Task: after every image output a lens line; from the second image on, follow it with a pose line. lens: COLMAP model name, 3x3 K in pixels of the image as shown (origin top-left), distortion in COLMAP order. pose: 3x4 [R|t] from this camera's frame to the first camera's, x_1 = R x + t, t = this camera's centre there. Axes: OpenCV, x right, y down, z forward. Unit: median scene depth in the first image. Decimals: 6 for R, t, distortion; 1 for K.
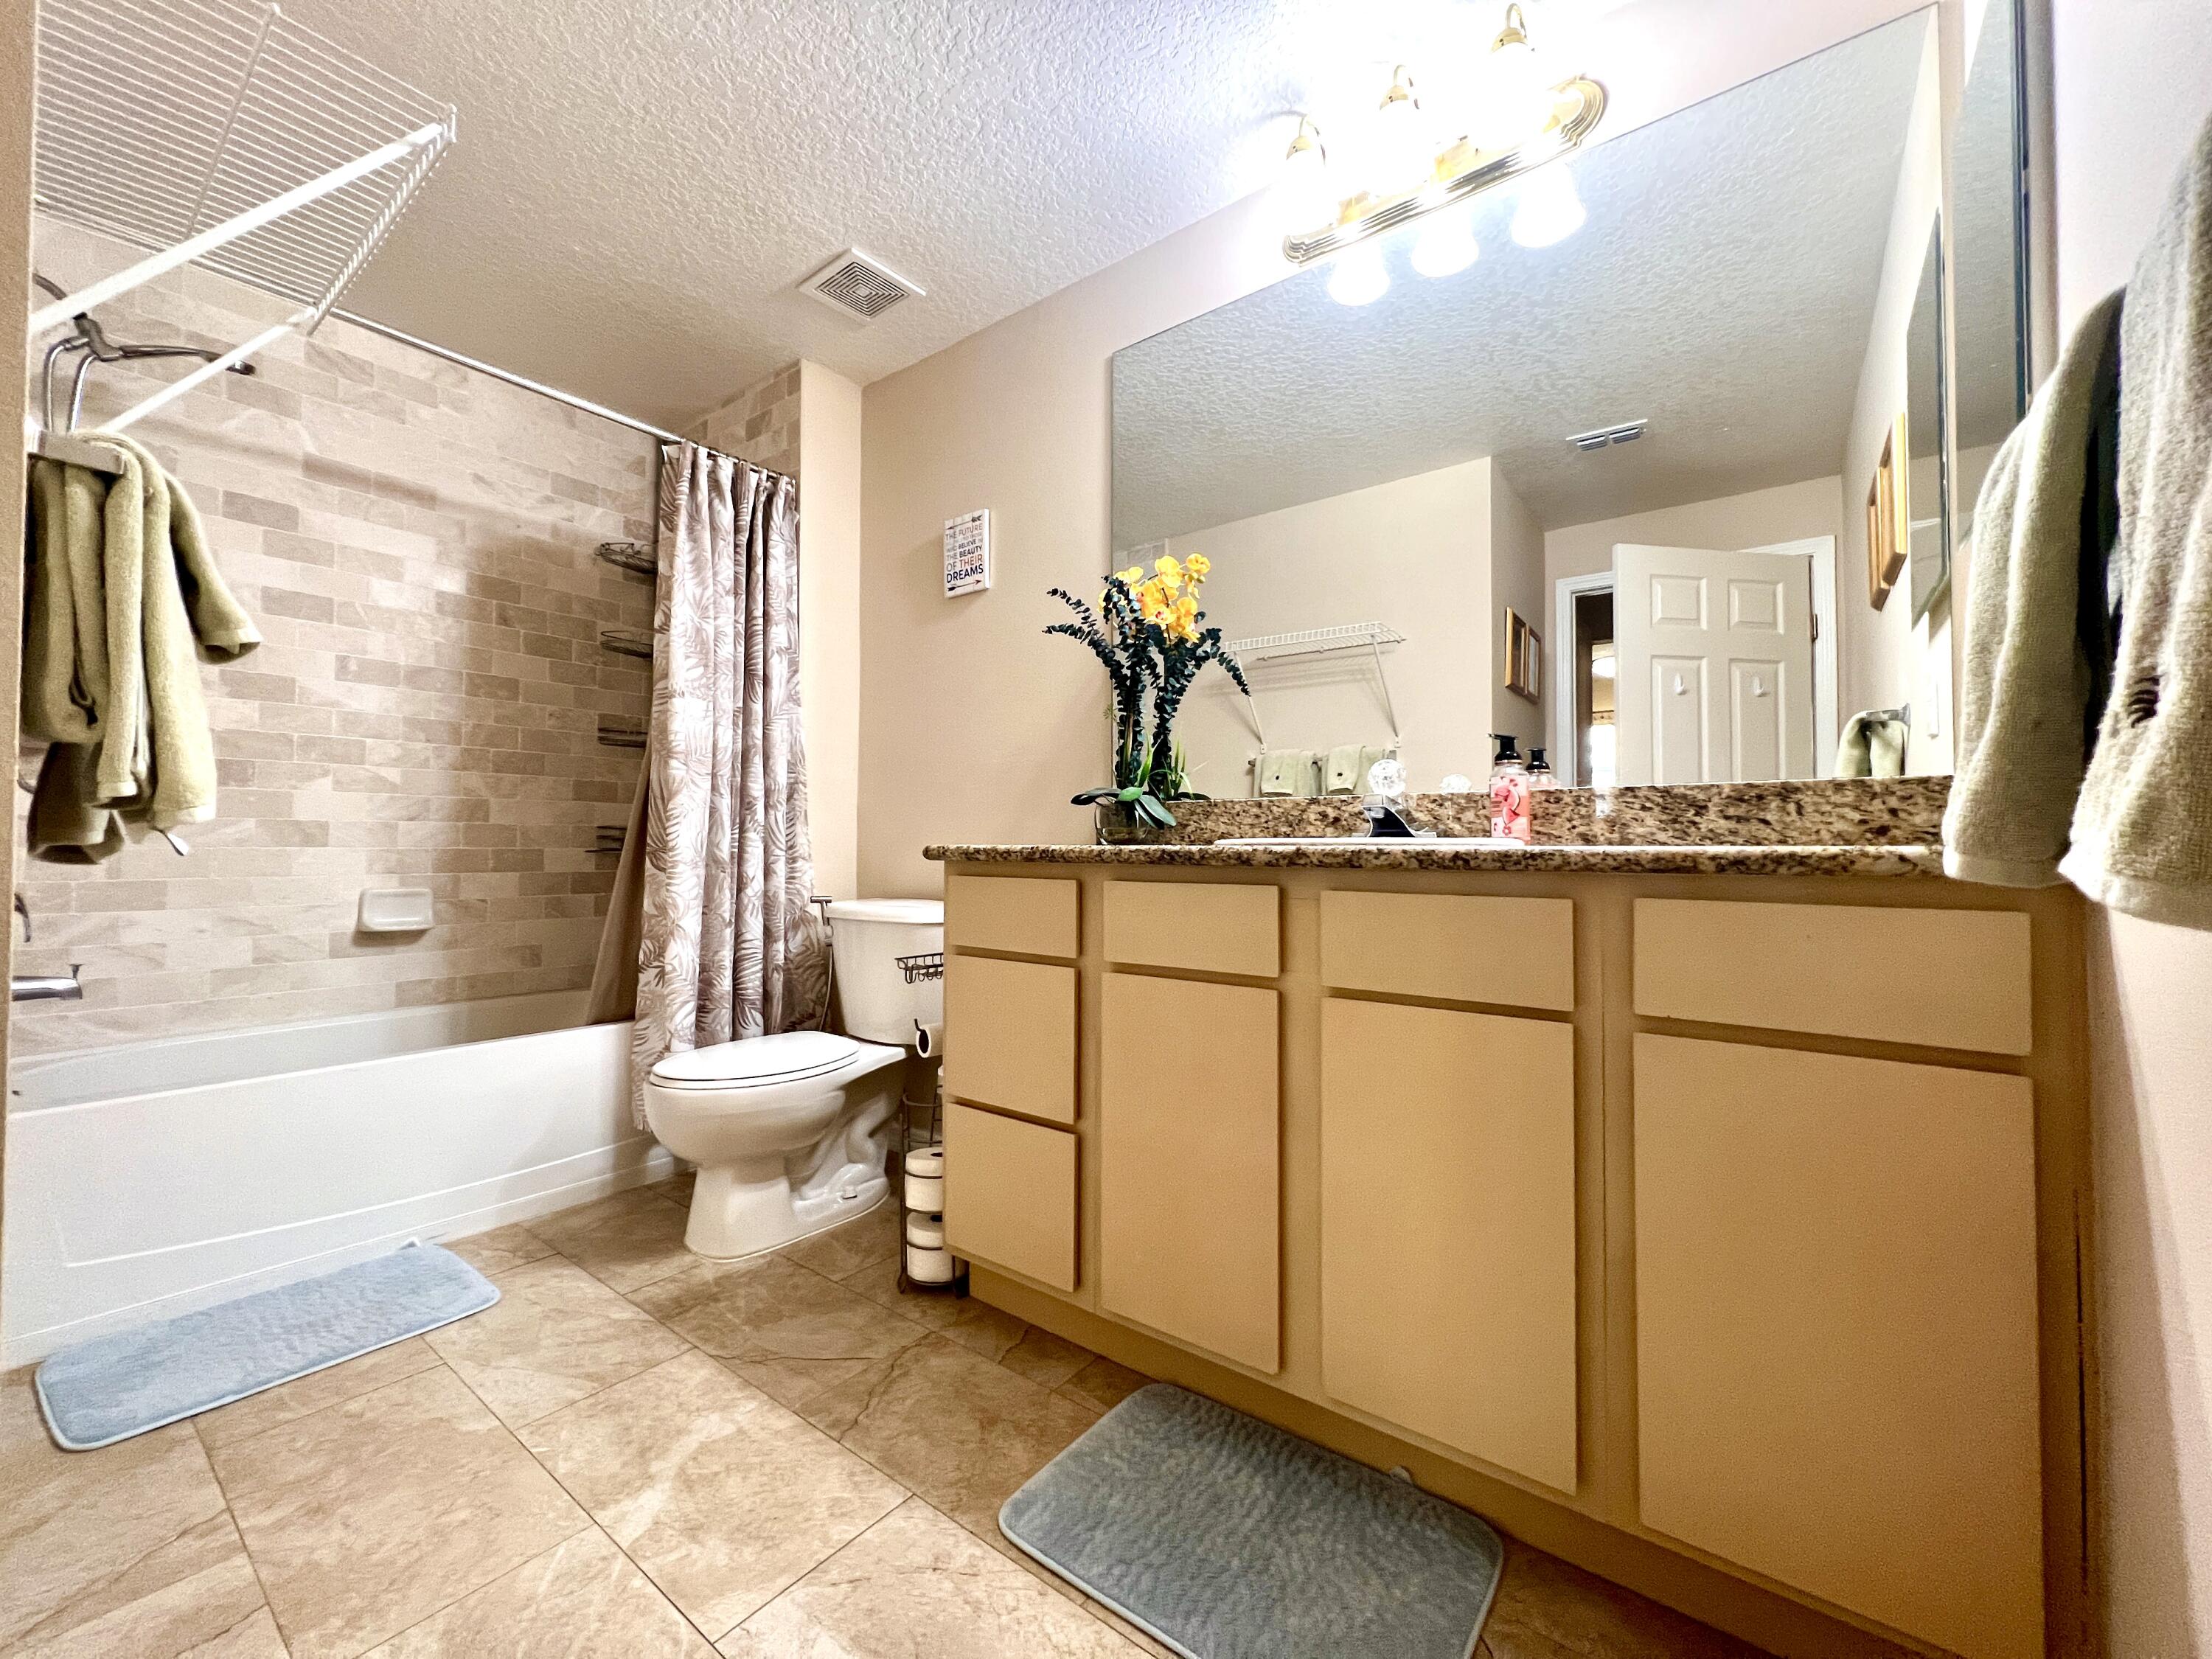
lens RADIAL K [[886.8, 0, 1107.7], [0, 886.8, 829.8], [0, 0, 1]] dist [-0.000329, 0.000740]
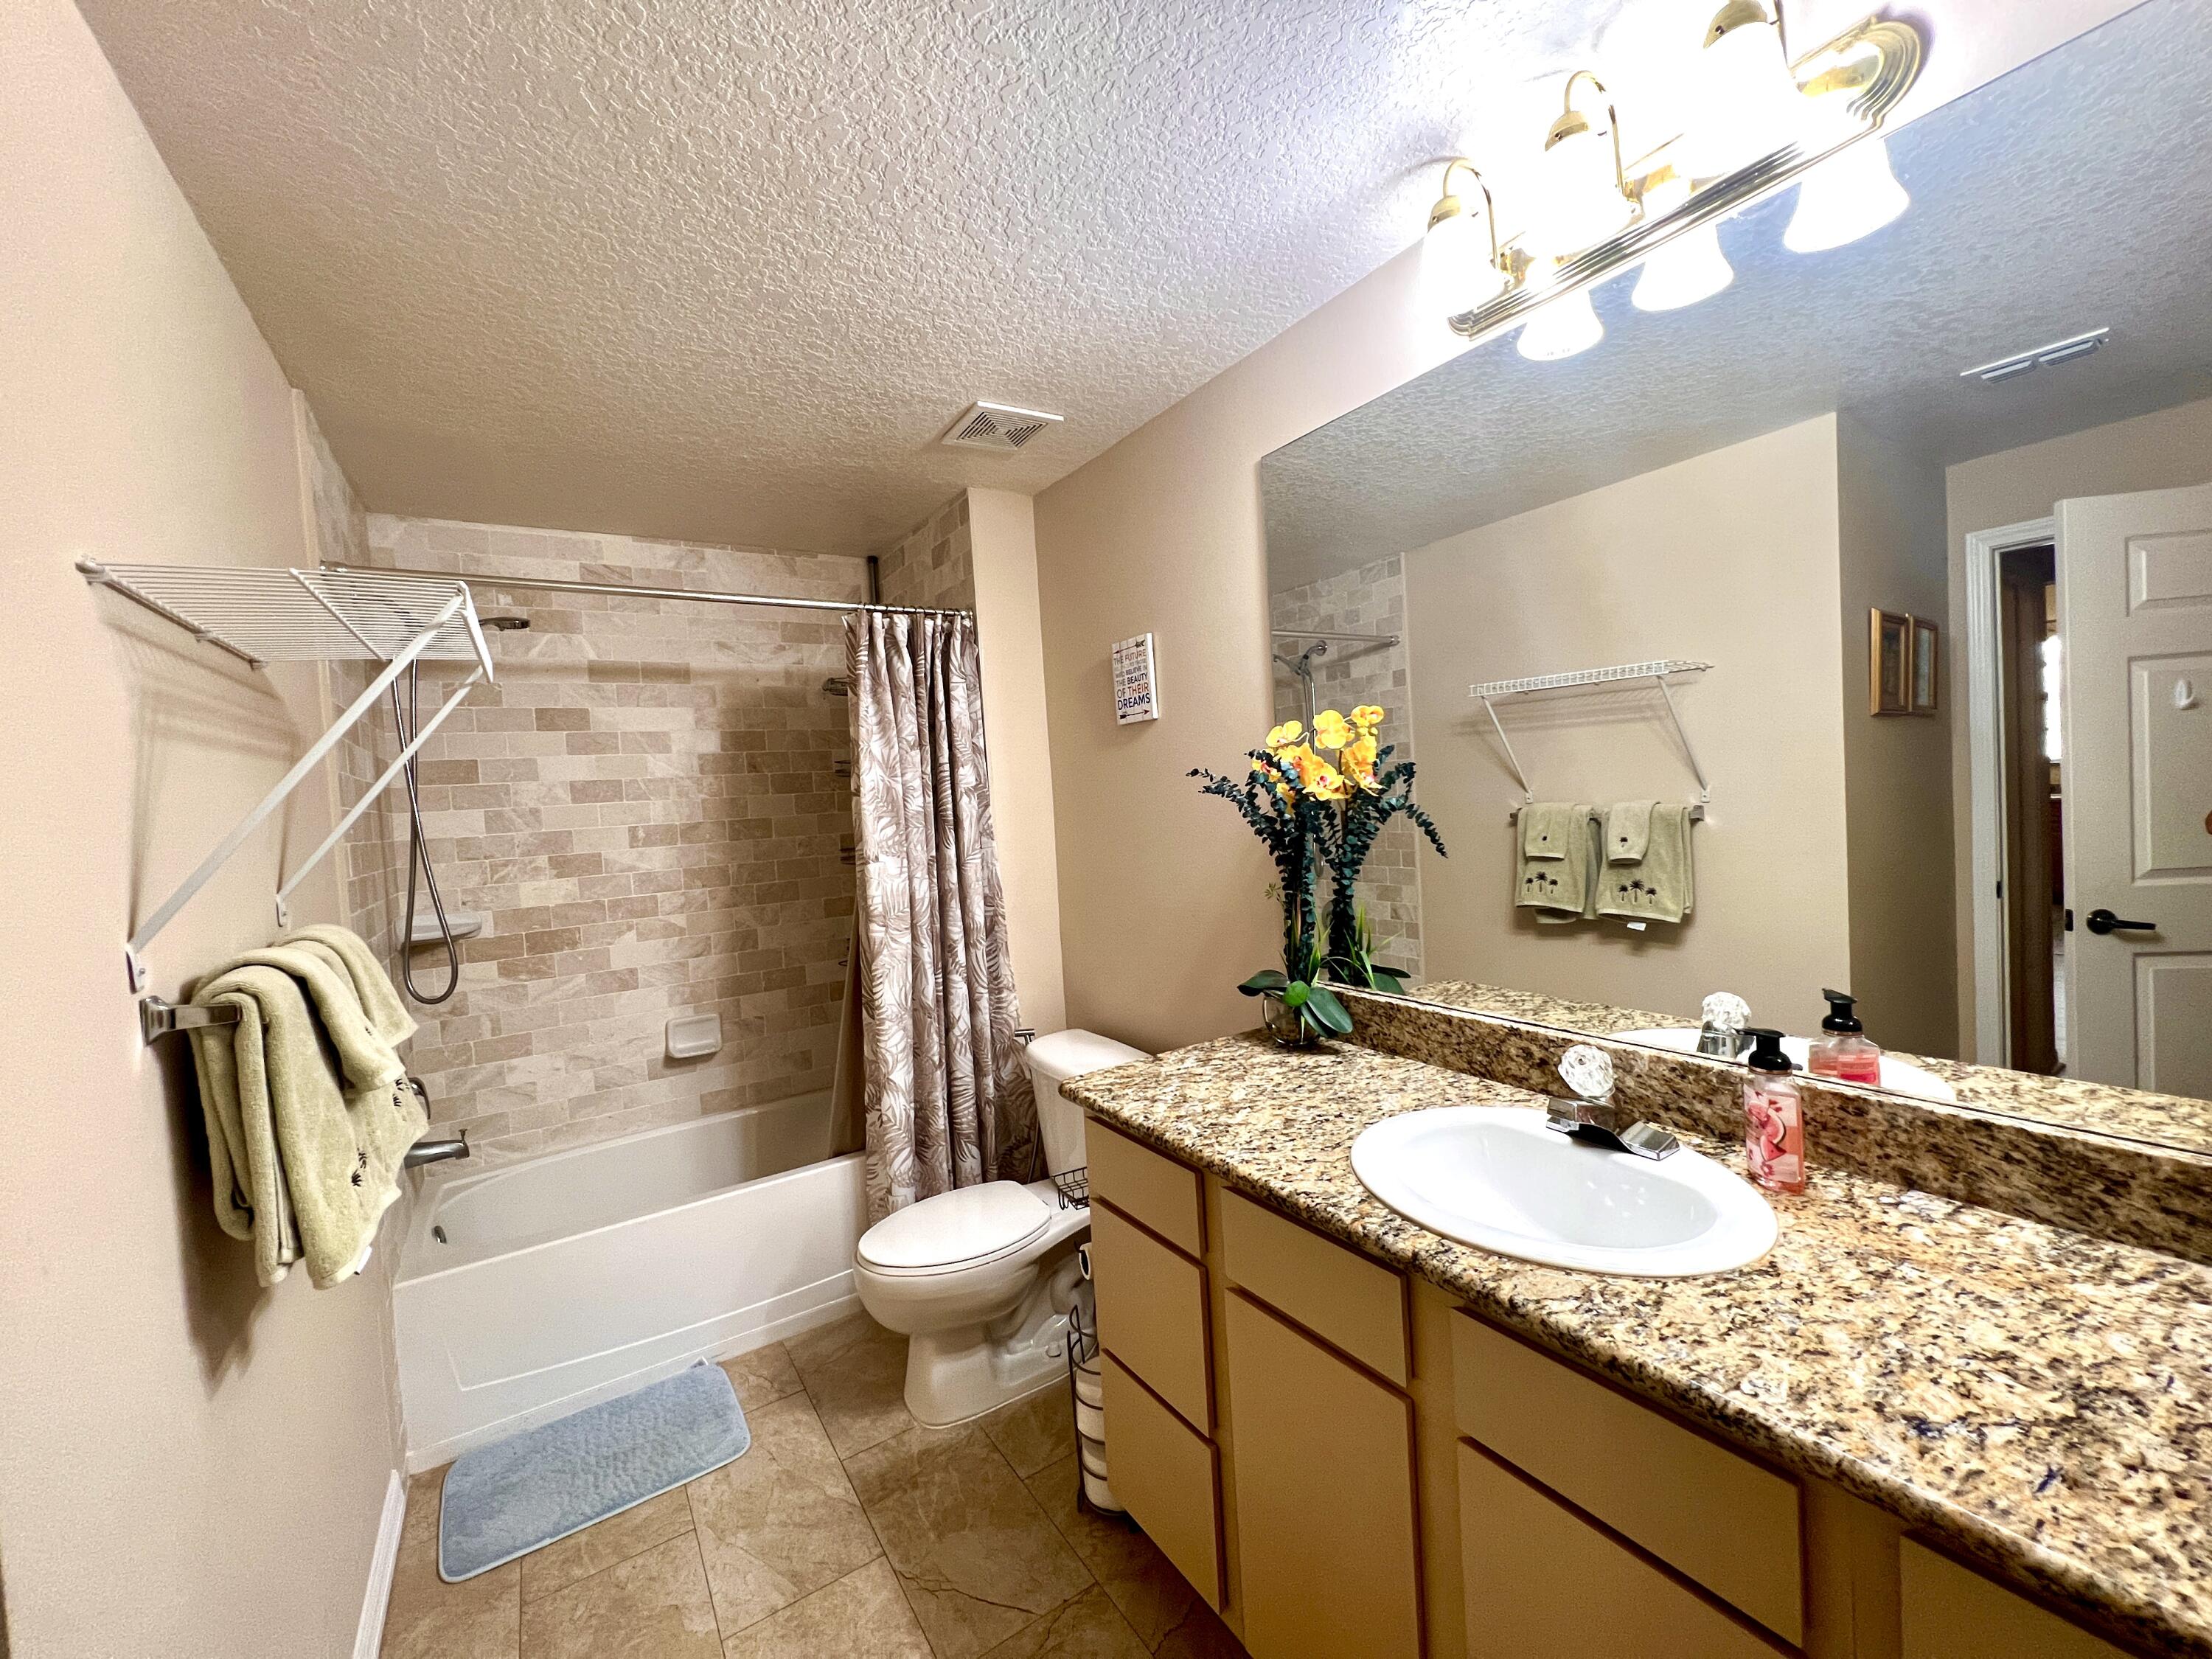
lens RADIAL K [[886.8, 0, 1108.2], [0, 886.8, 828.6], [0, 0, 1]] dist [-0.000329, 0.000740]
pose [[0.941062, -0.047313, -0.334909, 0.131637], [0.070629, 0.995828, 0.057778, -0.230886], [0.330778, -0.078027, 0.940477, 0.109675]]
